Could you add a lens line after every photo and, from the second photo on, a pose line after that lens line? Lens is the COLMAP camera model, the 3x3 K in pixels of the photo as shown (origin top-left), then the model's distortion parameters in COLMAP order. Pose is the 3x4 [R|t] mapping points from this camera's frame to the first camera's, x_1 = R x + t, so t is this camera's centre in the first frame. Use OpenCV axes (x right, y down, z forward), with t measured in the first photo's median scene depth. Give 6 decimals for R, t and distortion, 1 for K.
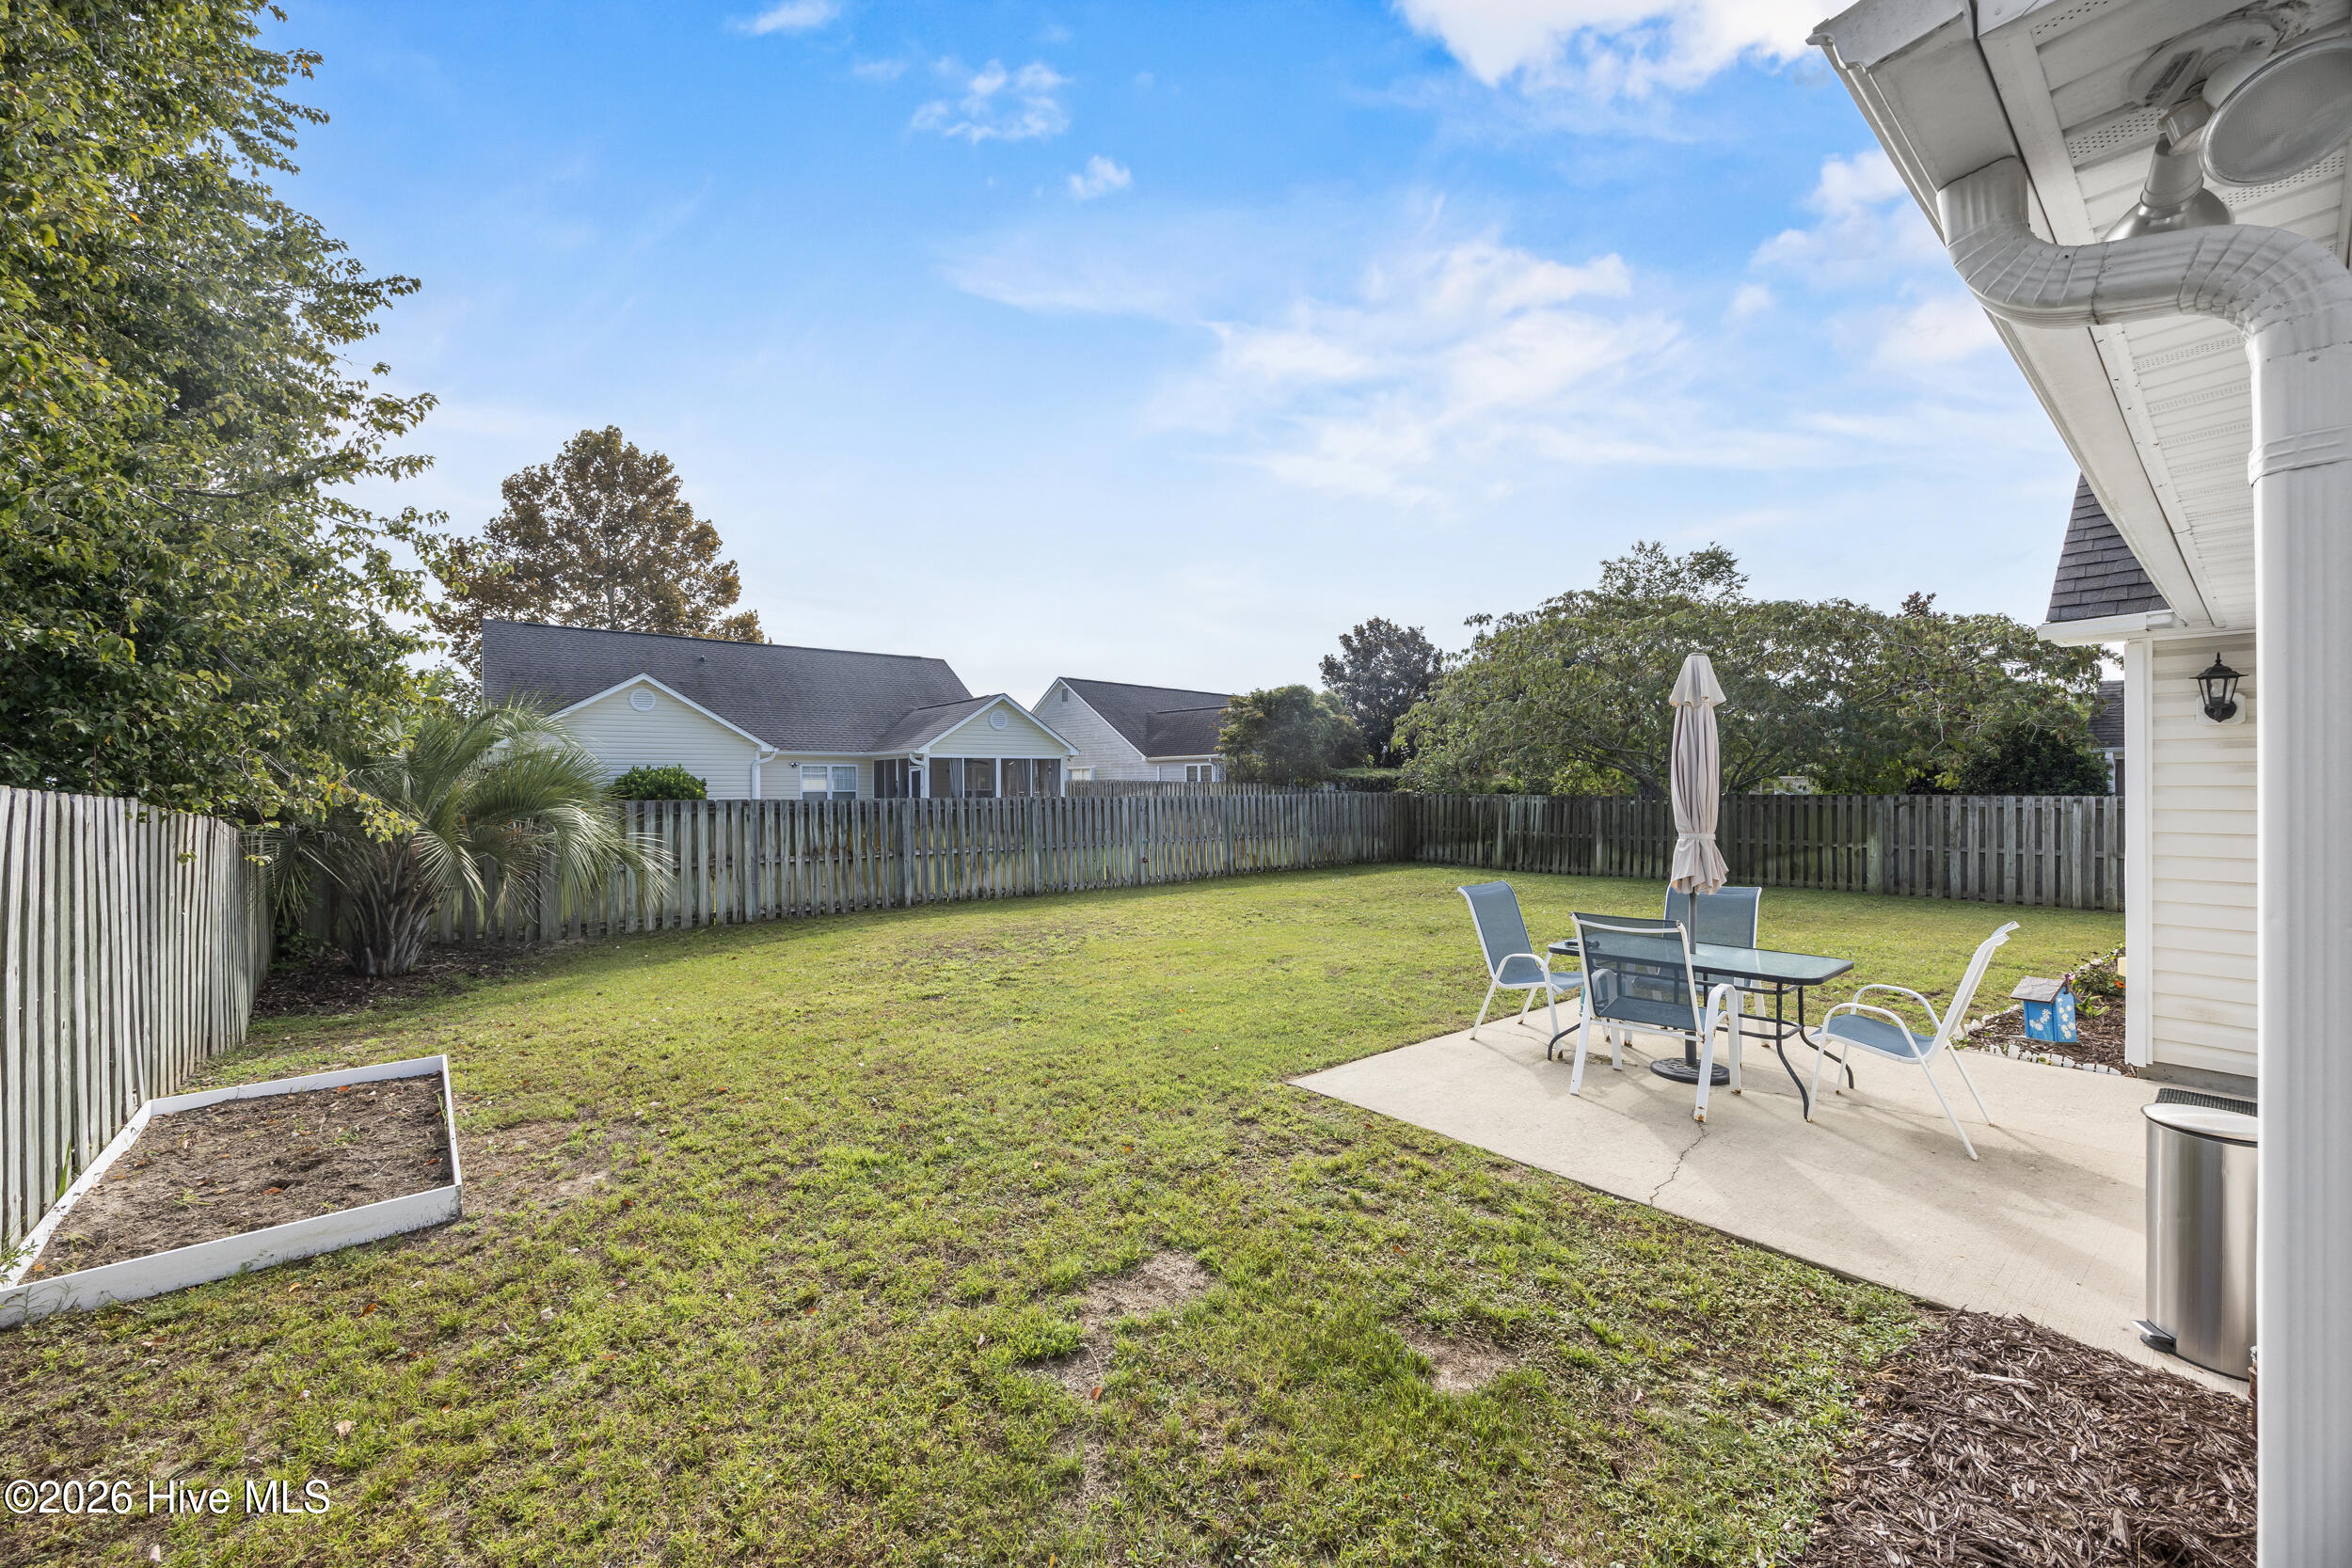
lens RADIAL K [[907.1, 0, 1175.8], [0, 907.1, 784.3], [0, 0, 1]] dist [0.002030, 0.000430]
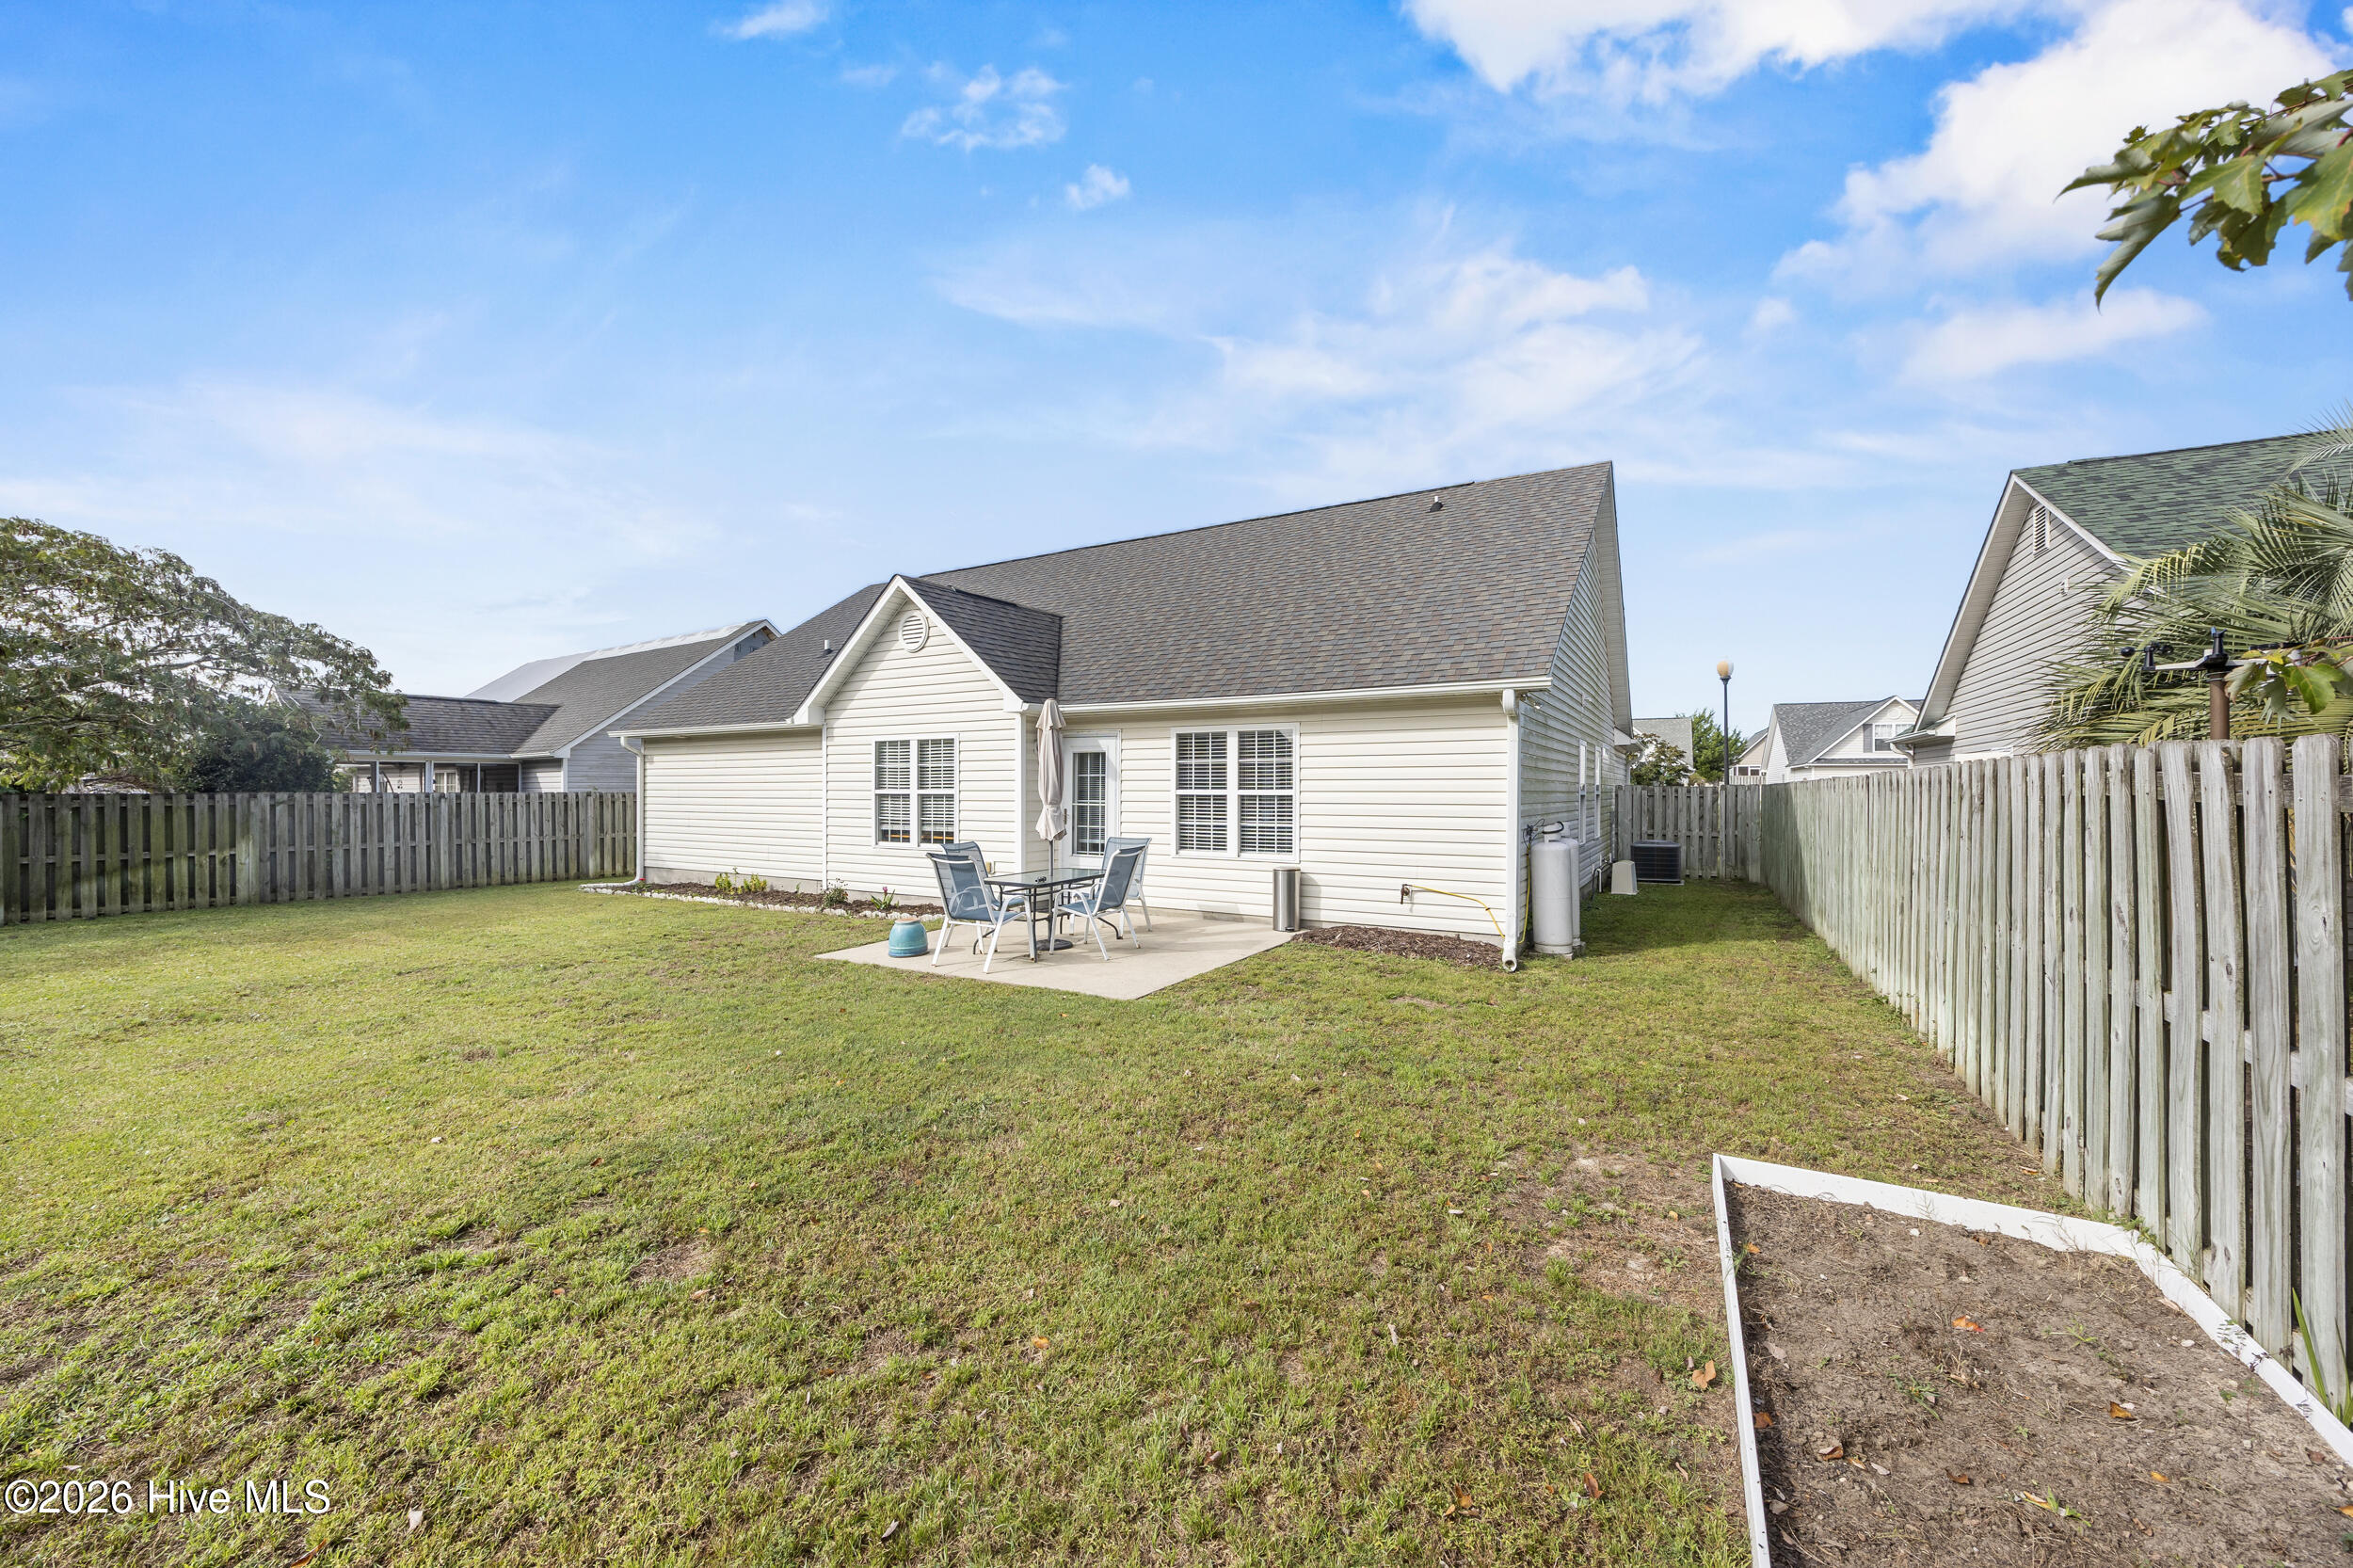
lens RADIAL K [[907.5, 0, 1176.6], [0, 907.5, 786.3], [0, 0, 1]] dist [0.002030, 0.000430]
pose [[-0.340582, 0.005806, 0.940197, -0.341088], [-0.000673, 0.999979, -0.006418, 0.009795], [-0.940215, -0.002818, -0.340571, 0.425028]]
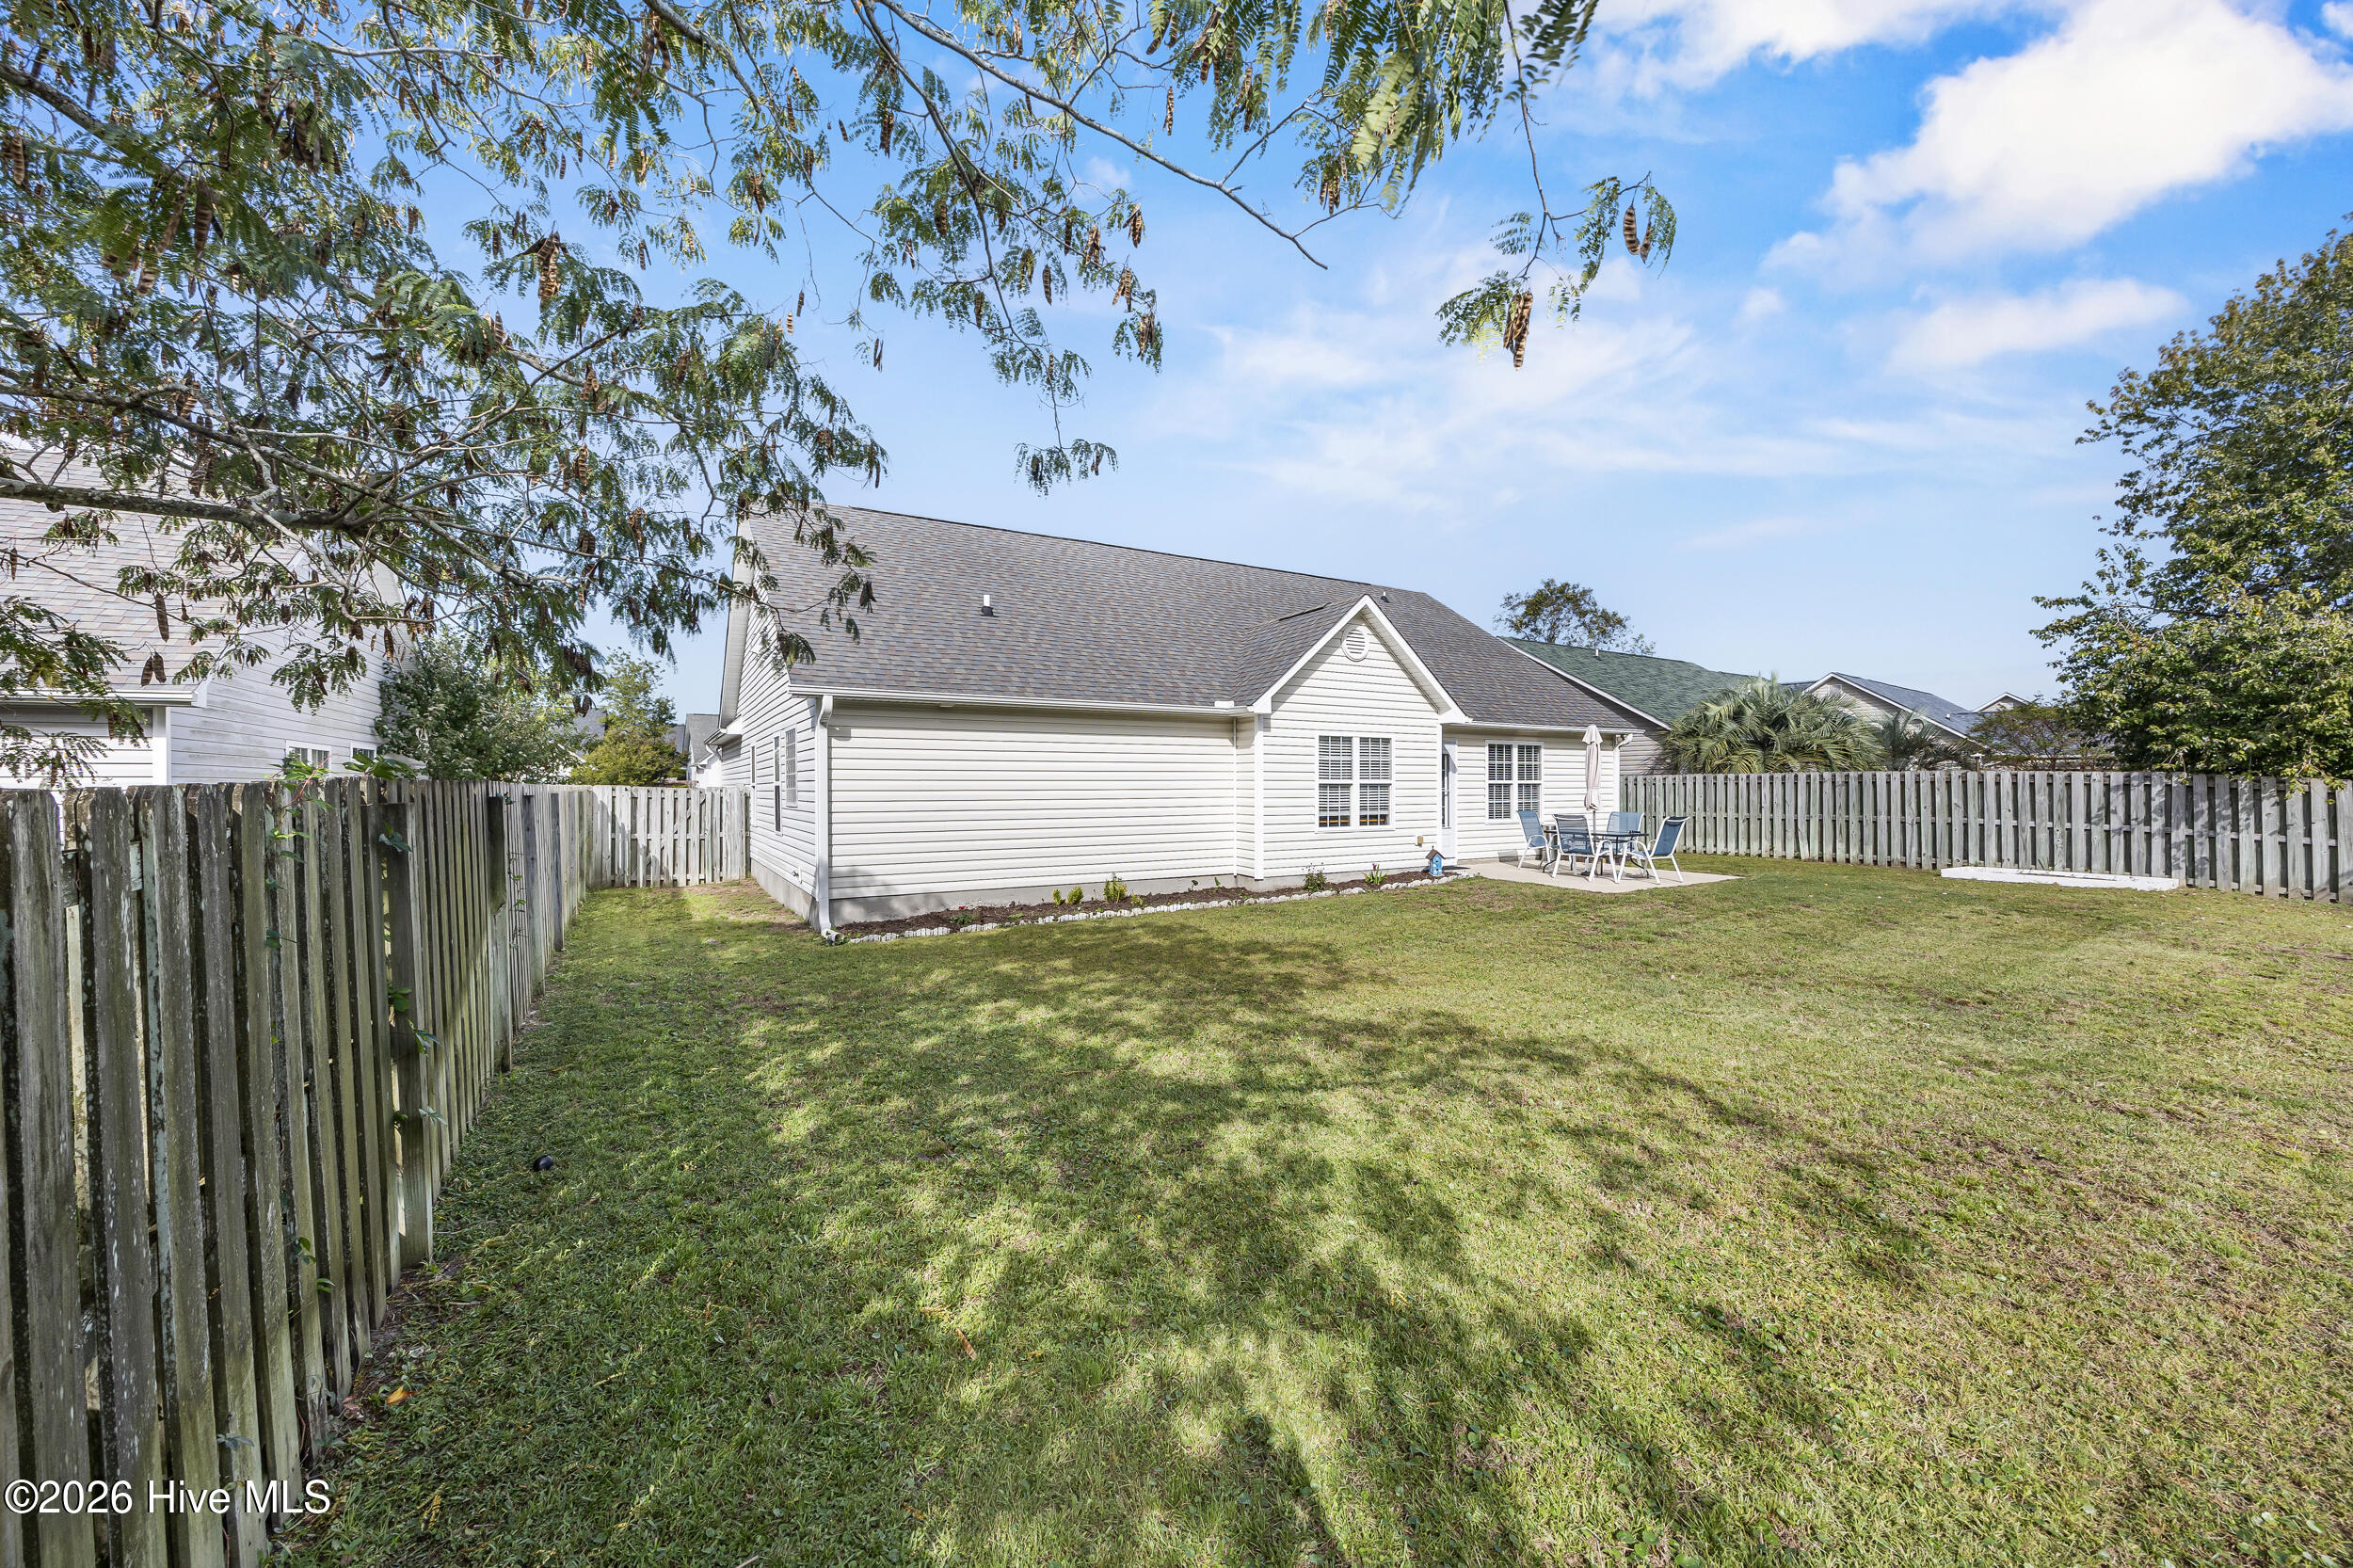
lens RADIAL K [[907.5, 0, 1185.9], [0, 907.5, 778.8], [0, 0, 1]] dist [0.002030, 0.000430]
pose [[-0.990472, 0.001150, 0.137712, 0.443598], [0.000967, 0.999999, -0.001397, 0.007885], [-0.137714, -0.001251, -0.990471, 1.217484]]
